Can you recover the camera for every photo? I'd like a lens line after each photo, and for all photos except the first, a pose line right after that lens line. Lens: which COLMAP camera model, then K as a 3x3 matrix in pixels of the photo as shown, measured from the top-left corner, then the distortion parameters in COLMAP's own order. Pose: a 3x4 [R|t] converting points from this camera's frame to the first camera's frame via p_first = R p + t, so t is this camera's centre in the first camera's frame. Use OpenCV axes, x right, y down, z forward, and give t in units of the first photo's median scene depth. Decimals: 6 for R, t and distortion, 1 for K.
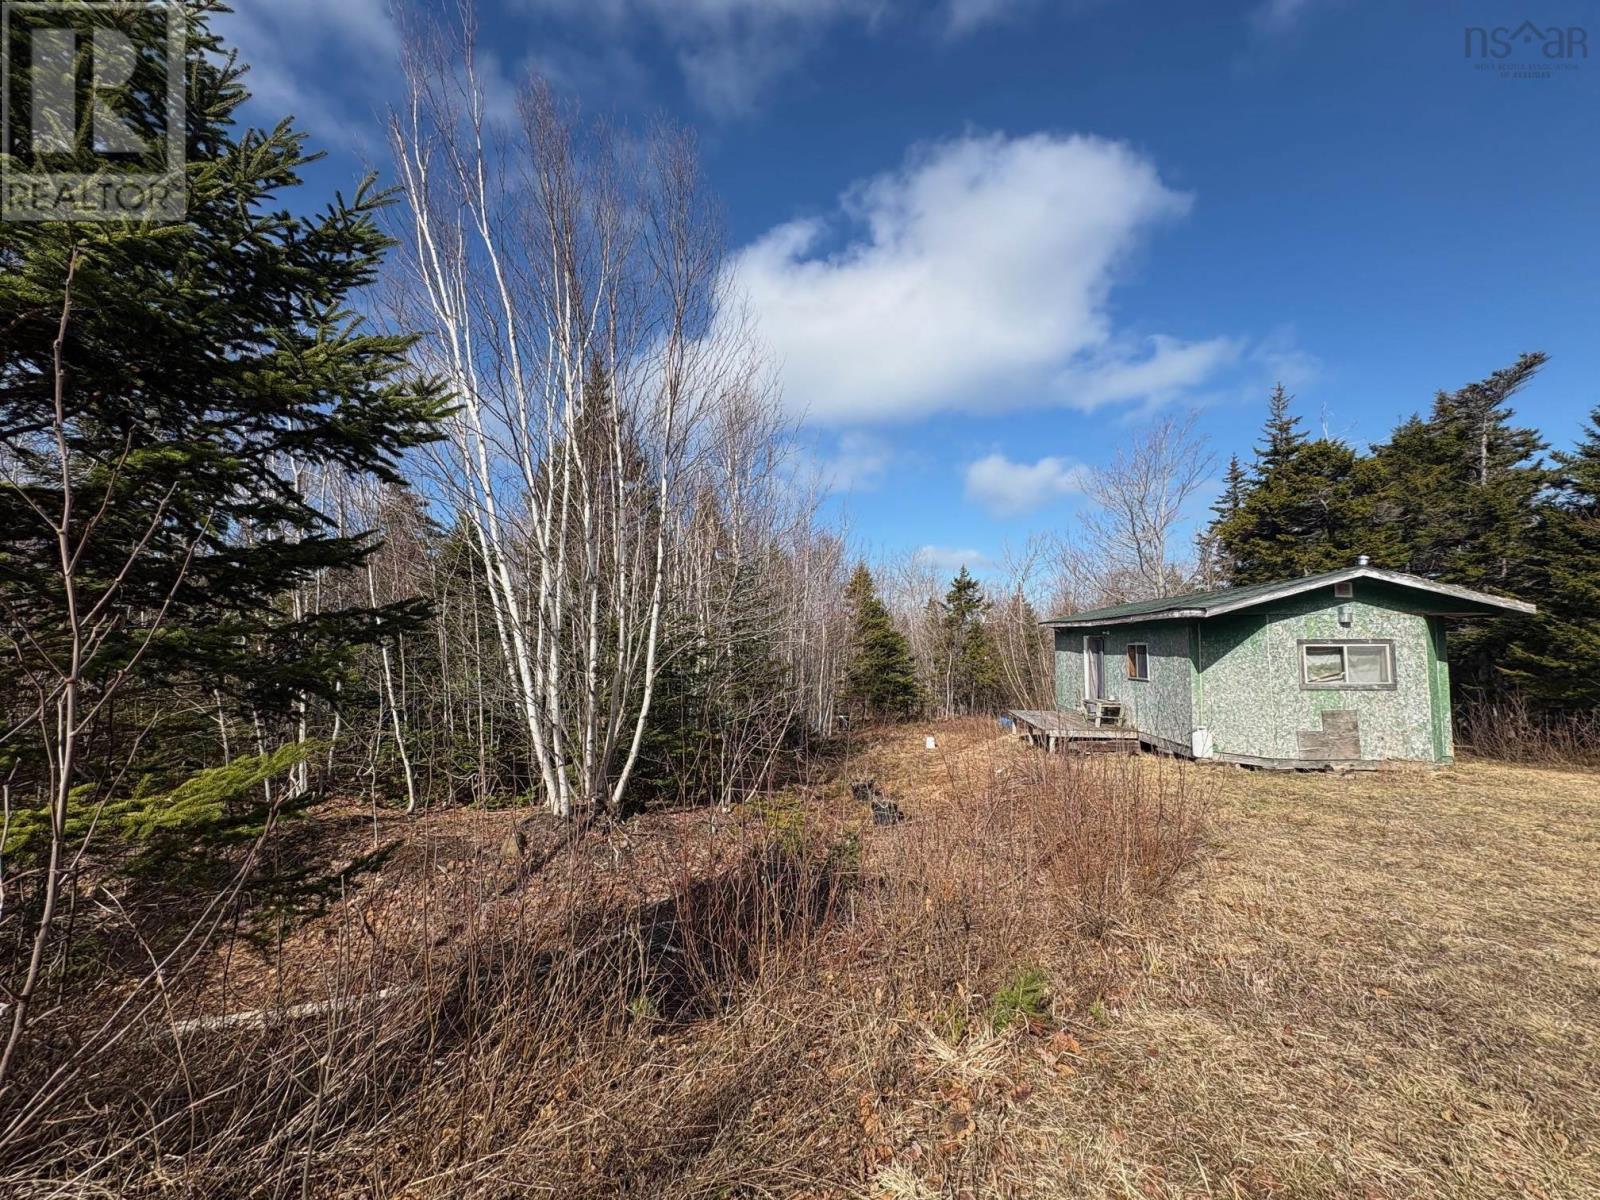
lens RADIAL K [[640.4, 0, 799.9], [0, 640.4, 595.1], [0, 0, 1]] dist [0.000968, 0.000418]
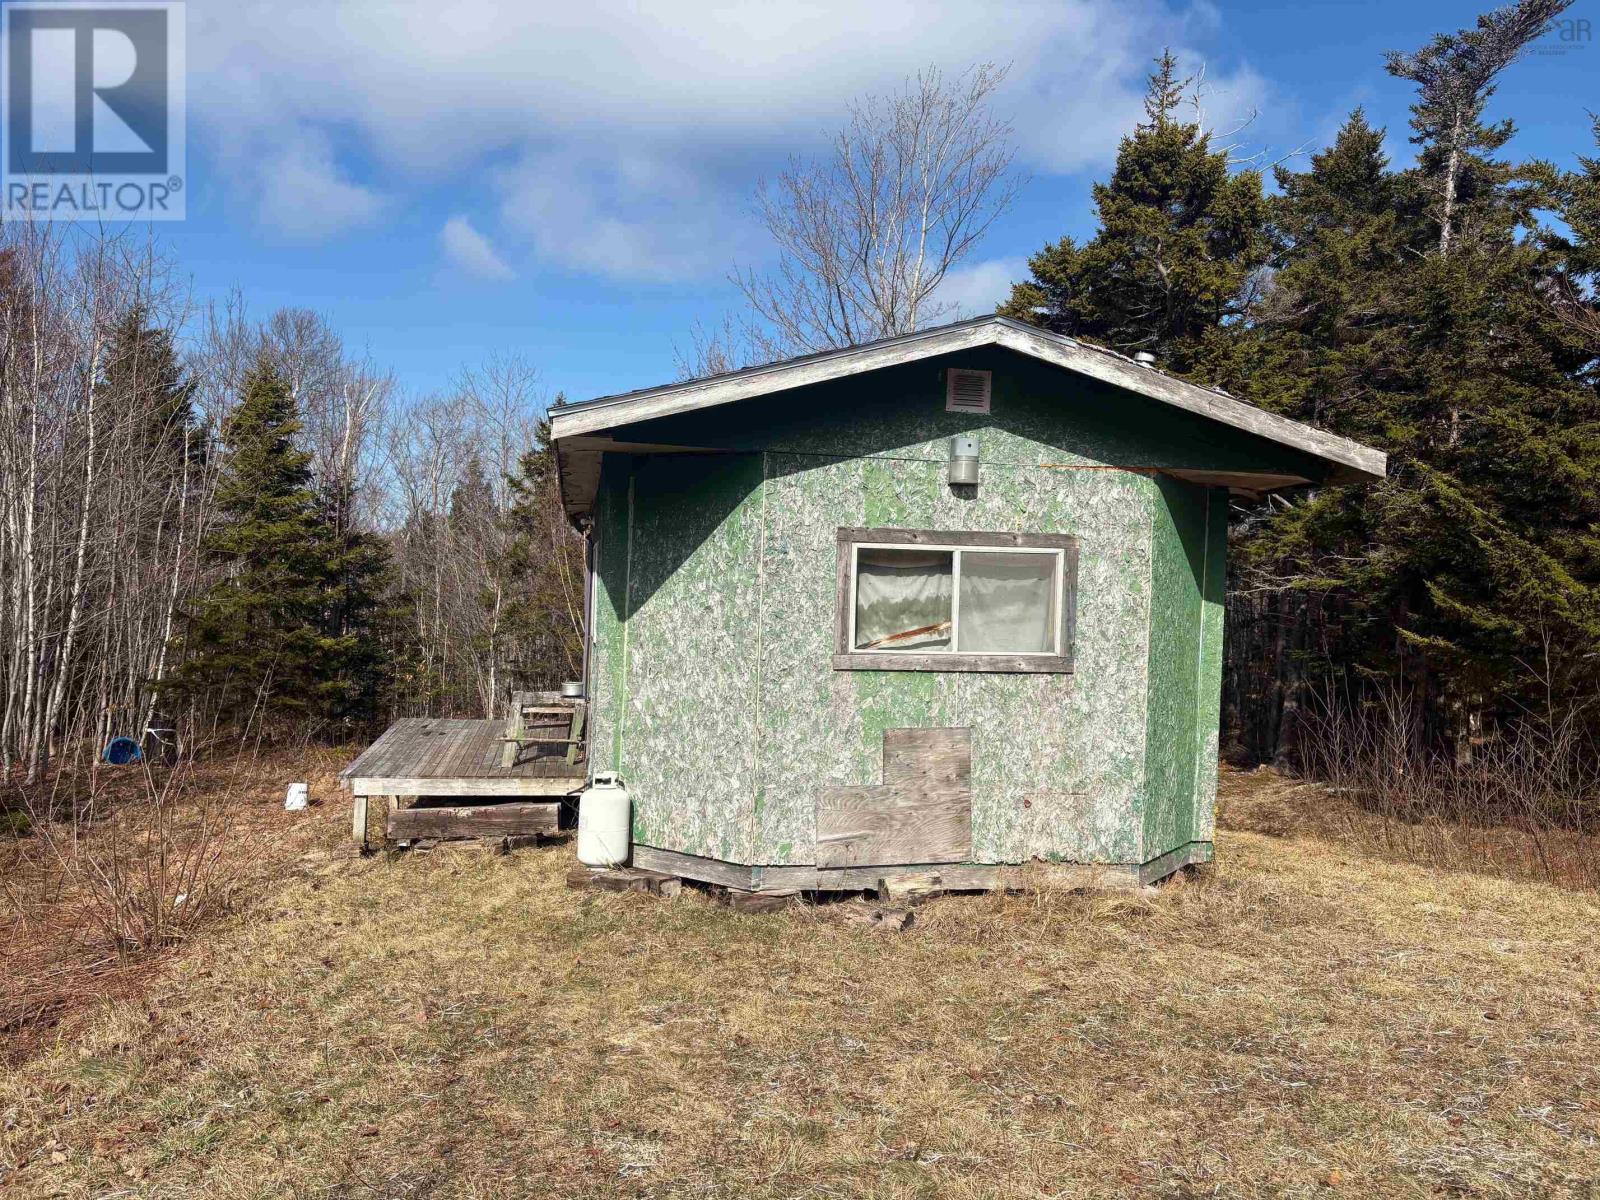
lens RADIAL K [[1202.4, 0, 800.0], [0, 1202.4, 600.0], [0, 0, 1]] dist [0.119083, -0.137087]
pose [[0.956556, 0.026659, 0.290327, 0.570601], [-0.053734, 0.994872, 0.085687, 0.054159], [-0.286554, -0.097565, 0.953083, 0.380999]]
